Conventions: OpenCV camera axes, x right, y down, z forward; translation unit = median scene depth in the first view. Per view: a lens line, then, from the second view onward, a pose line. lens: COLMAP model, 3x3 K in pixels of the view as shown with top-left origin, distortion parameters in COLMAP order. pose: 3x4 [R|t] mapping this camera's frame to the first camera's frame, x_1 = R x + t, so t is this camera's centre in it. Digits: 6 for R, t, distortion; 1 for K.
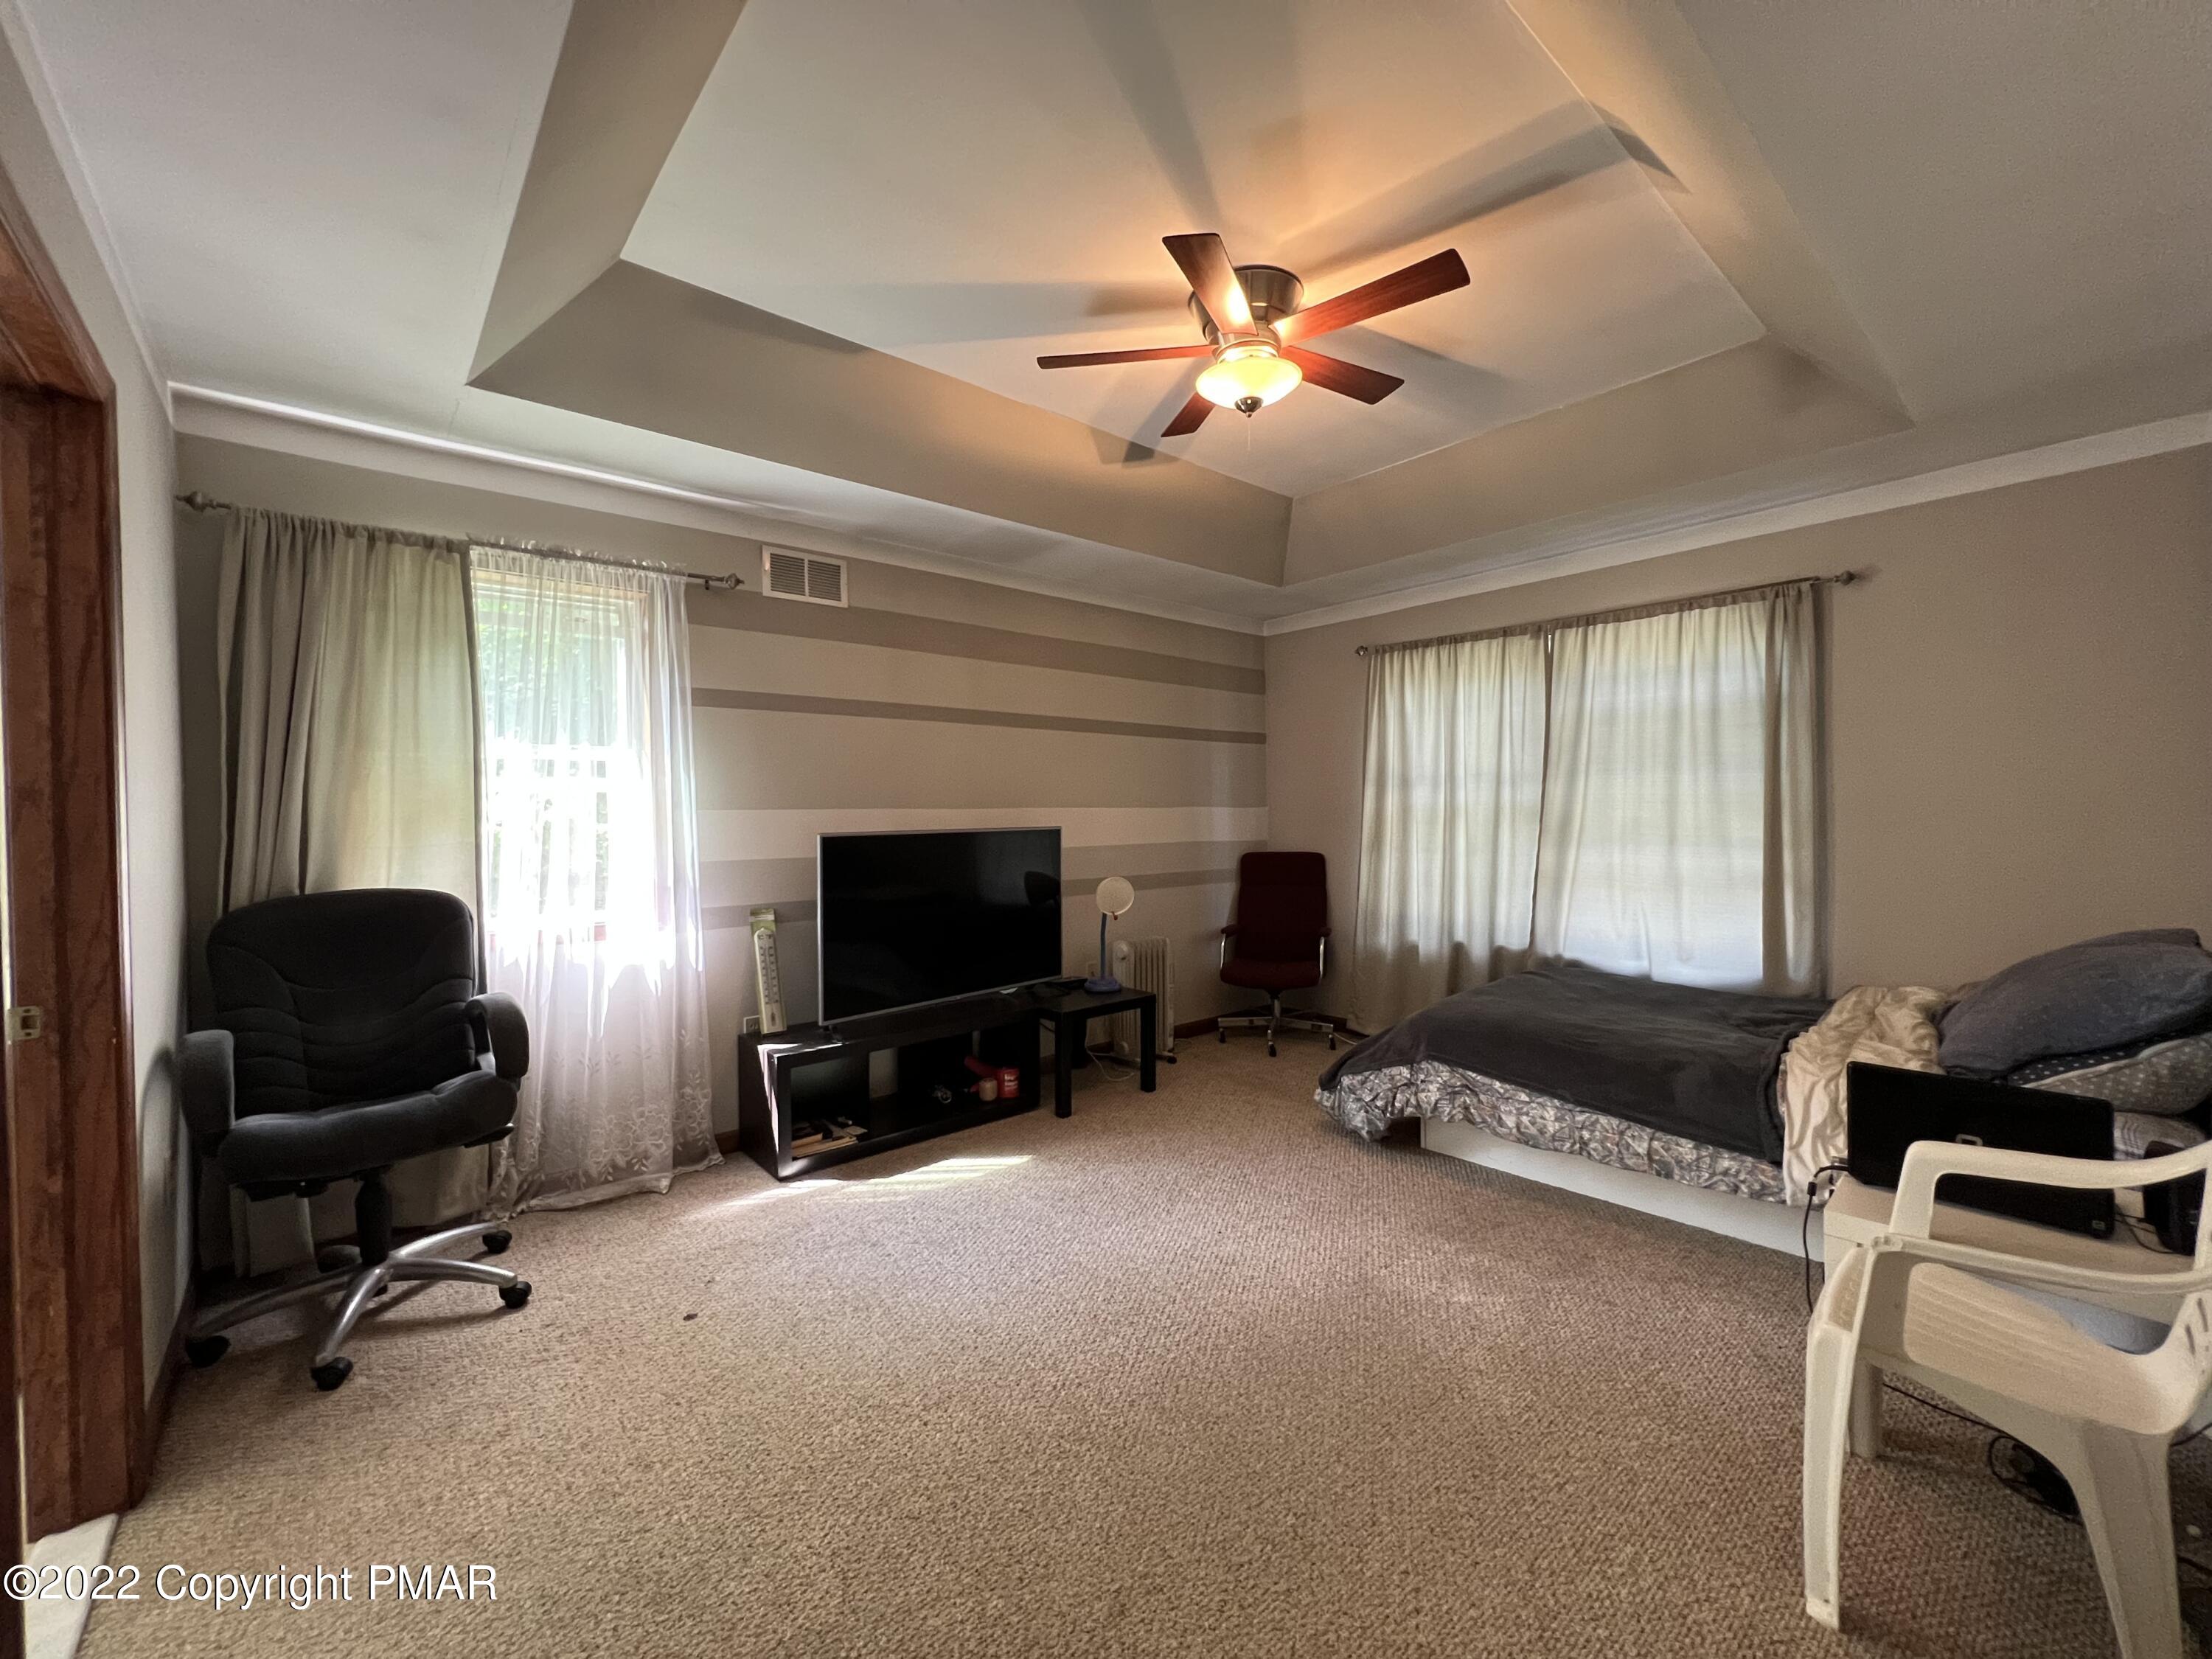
lens RADIAL K [[887.4, 0, 1114.6], [0, 887.4, 818.6], [0, 0, 1]] dist [-0.003454, 0.000154]
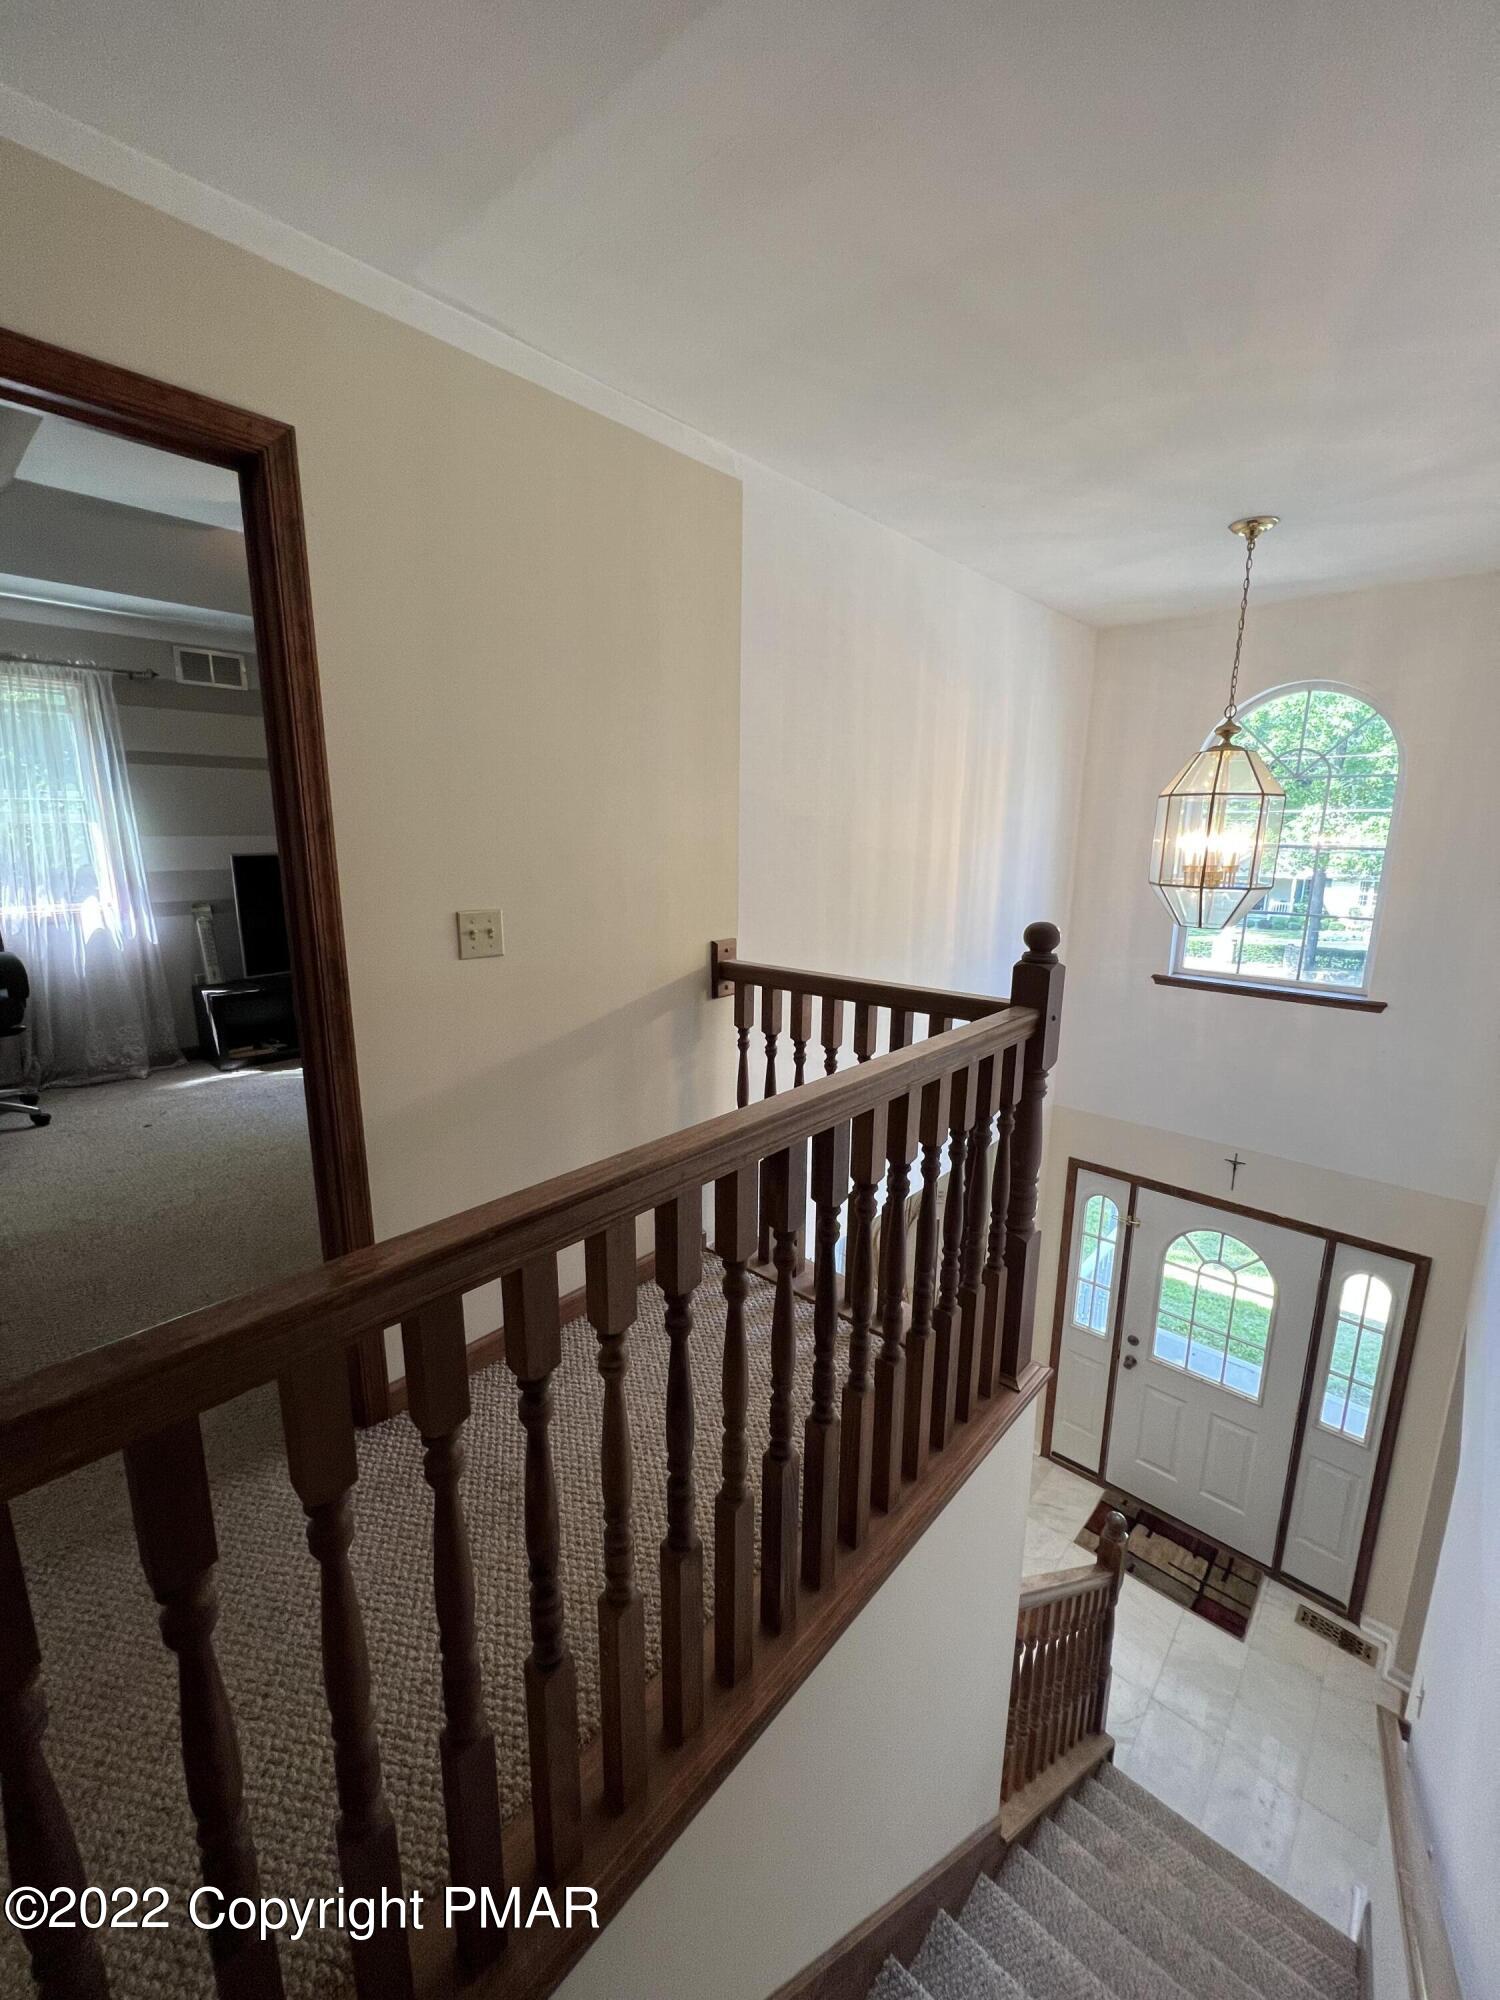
lens RADIAL K [[802.4, 0, 759.0], [0, 802.4, 995.0], [0, 0, 1]] dist [-0.003454, 0.000154]
pose [[0.992627, -0.001721, 0.121195, 0.401745], [-0.021583, 0.981410, 0.190707, -0.026679], [-0.119271, -0.191917, 0.974137, -0.493157]]
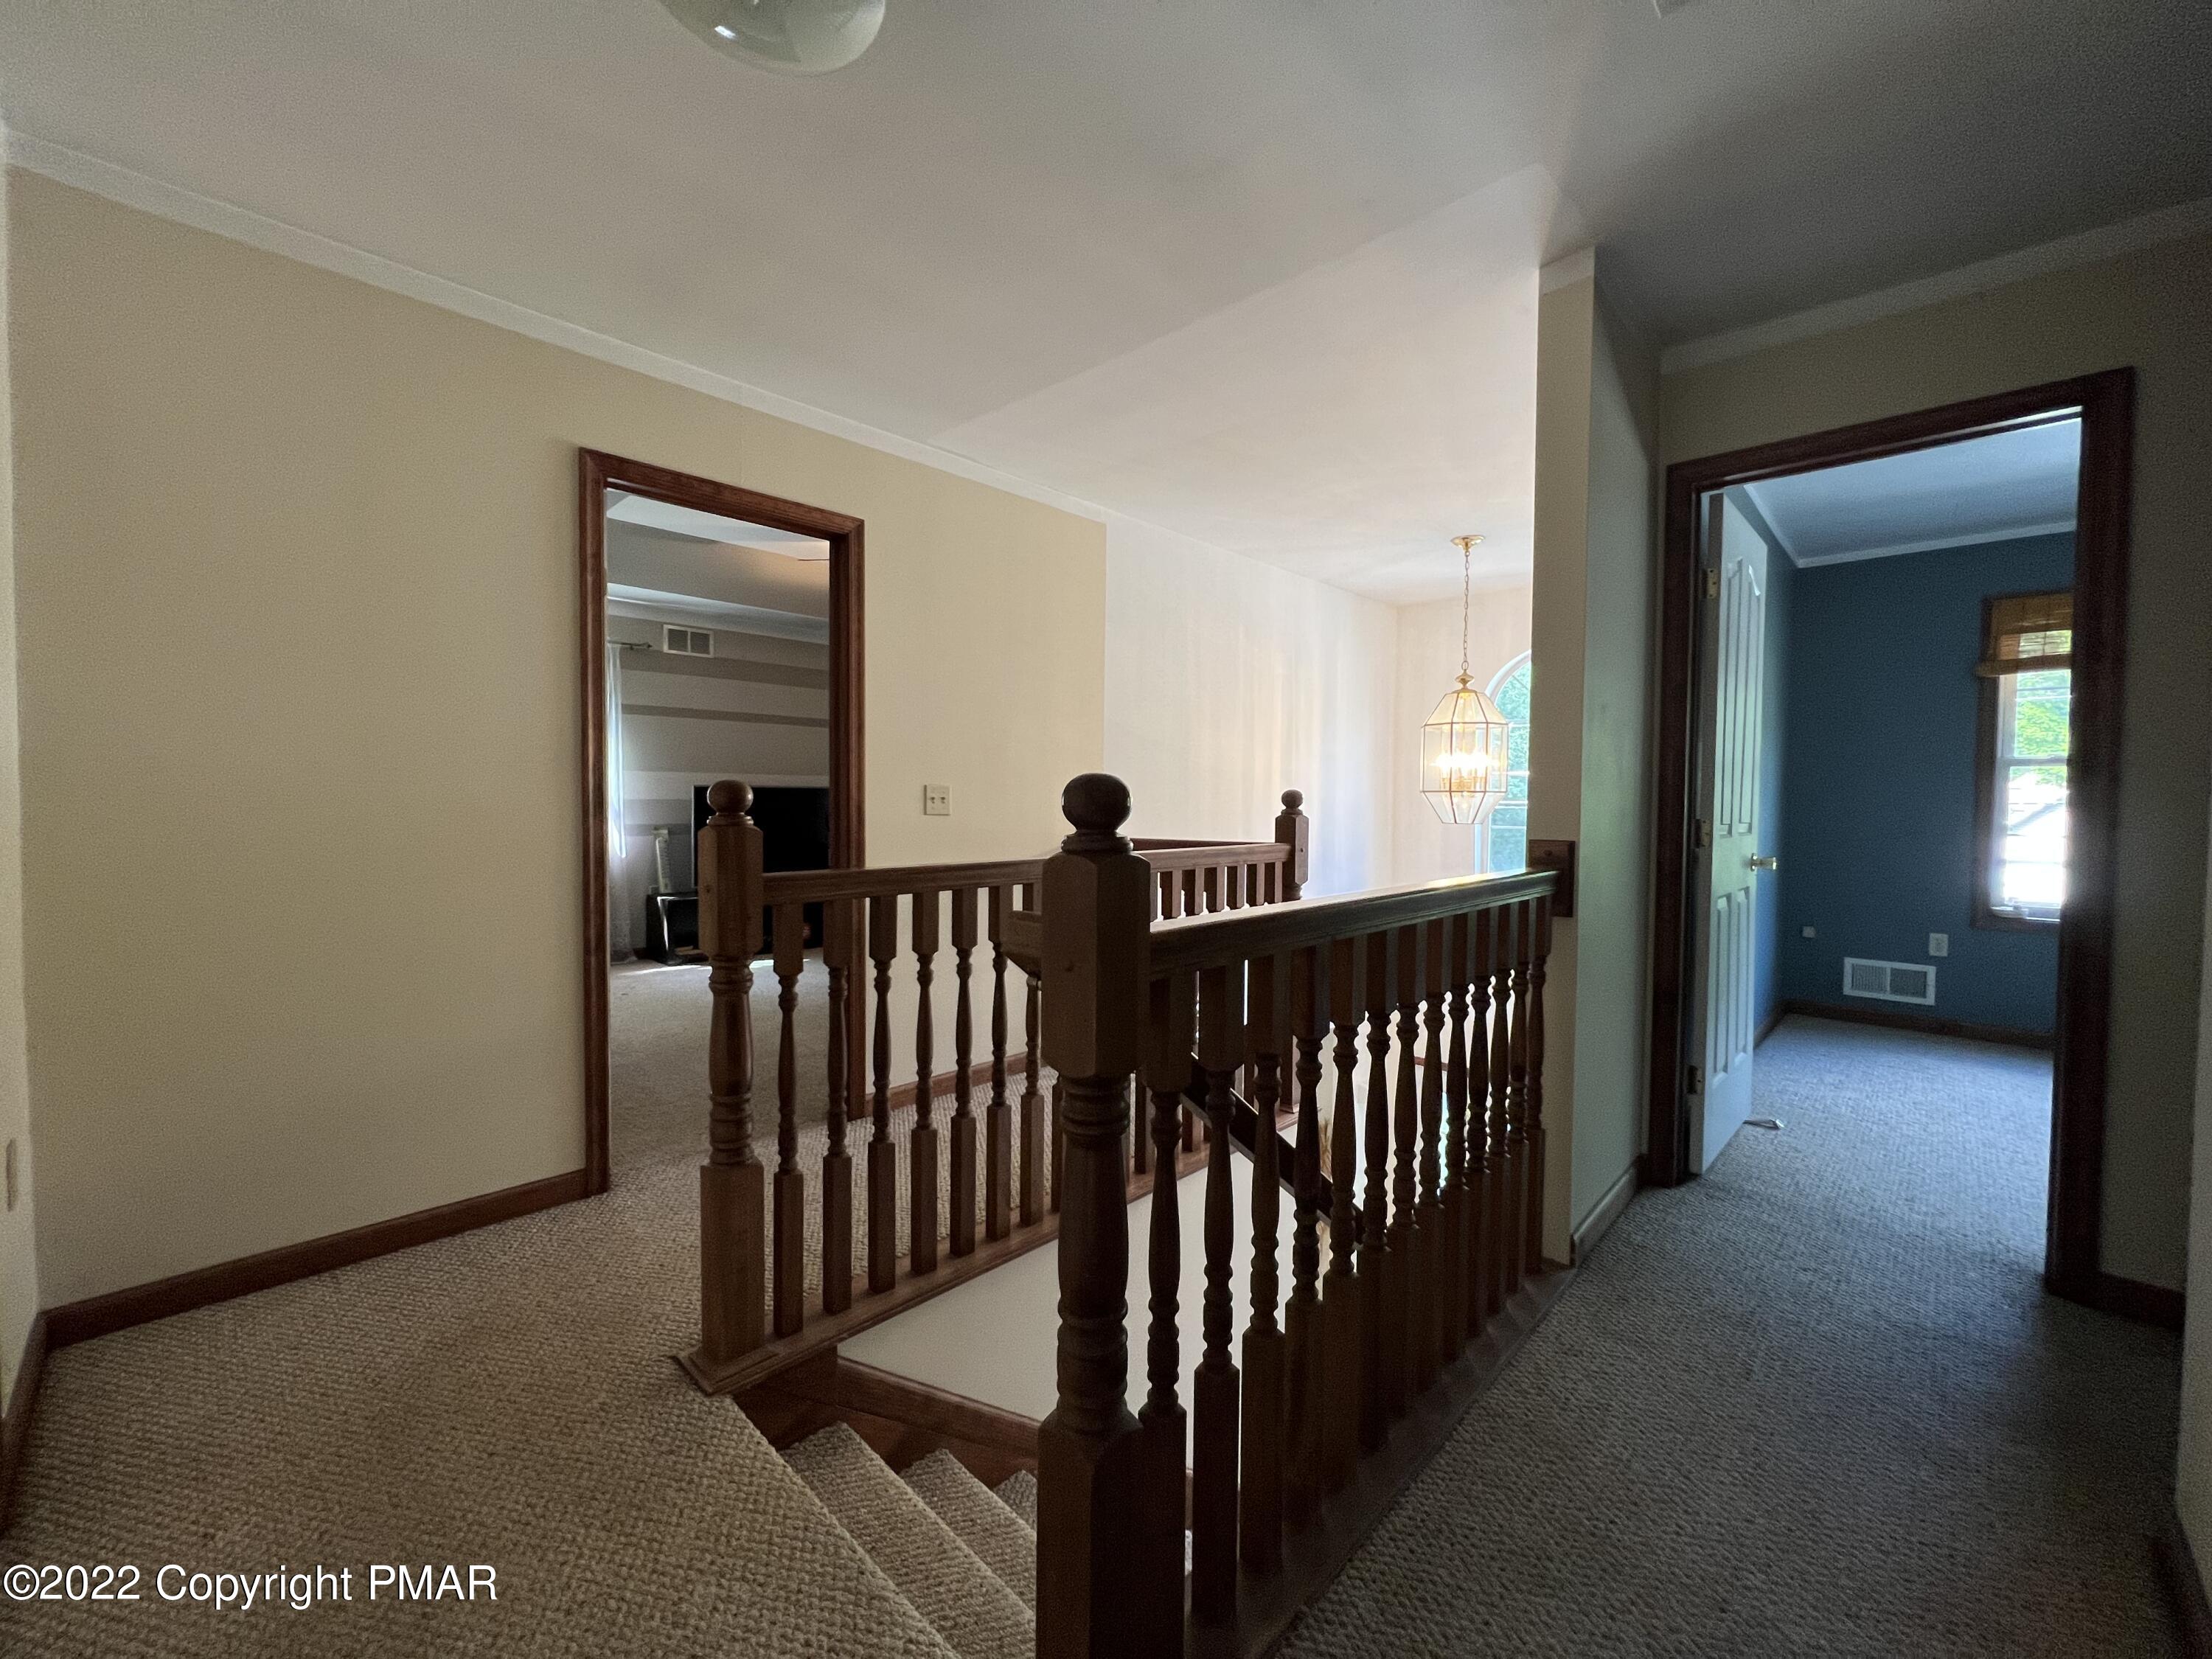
lens RADIAL K [[887.4, 0, 1103.9], [0, 887.4, 824.3], [0, 0, 1]] dist [-0.003454, 0.000154]
pose [[0.996363, 0.019358, 0.082986, 0.377469], [-0.020594, 0.999689, 0.014064, 0.057295], [-0.082688, -0.015722, 0.996451, -0.937367]]
